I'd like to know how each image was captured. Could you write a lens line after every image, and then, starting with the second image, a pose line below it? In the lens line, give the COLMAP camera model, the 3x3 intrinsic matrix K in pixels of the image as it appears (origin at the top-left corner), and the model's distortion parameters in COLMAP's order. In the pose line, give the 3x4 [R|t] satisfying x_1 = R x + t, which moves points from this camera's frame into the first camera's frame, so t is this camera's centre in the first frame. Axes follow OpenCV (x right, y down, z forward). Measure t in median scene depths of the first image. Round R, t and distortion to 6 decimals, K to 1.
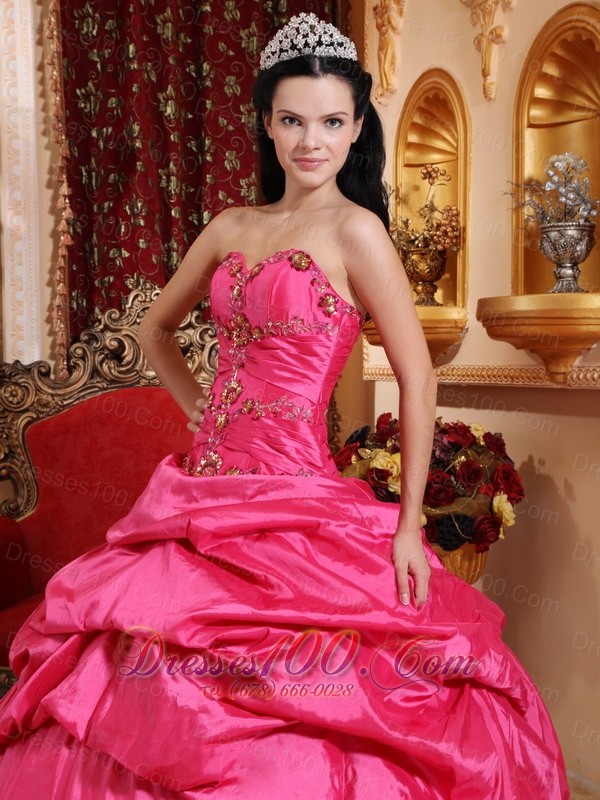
lens RADIAL K [[1182.6, 0, 323.9], [0, 1182.6, 423.3], [0, 0, 1]] dist [0.131599, 0.000000]
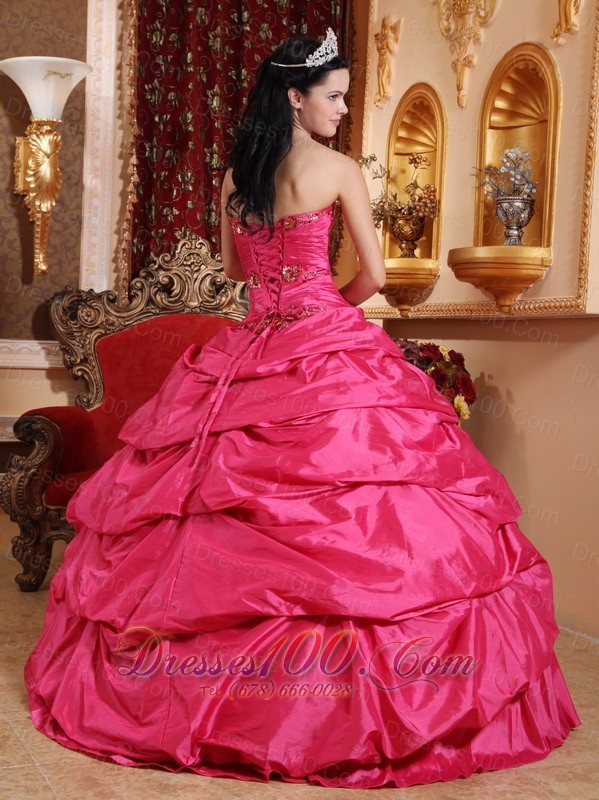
lens RADIAL K [[1081.6, 0, 327.9], [0, 1081.6, 371.3], [0, 0, 1]] dist [0.104169, 0.000000]
pose [[0.998549, 0.042558, 0.032997, -0.034769], [-0.041697, 0.998782, -0.026369, 0.056750], [-0.034079, 0.024955, 0.999108, -0.187474]]
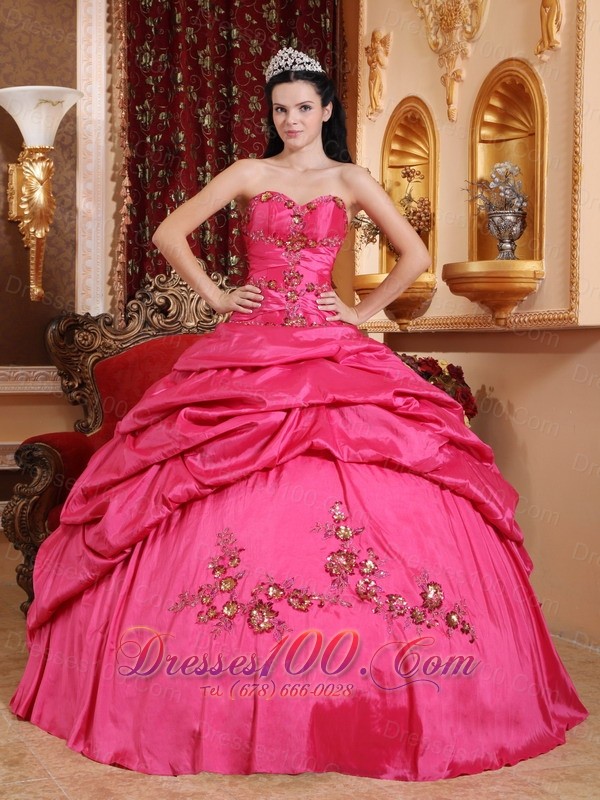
lens RADIAL K [[1182.6, 0, 313.1], [0, 1182.6, 340.0], [0, 0, 1]] dist [0.131599, 0.000000]
pose [[0.999890, 0.010665, 0.010336, -0.026032], [-0.010027, 0.998148, -0.059993, 0.050549], [-0.010956, 0.059882, 0.998145, -0.278133]]
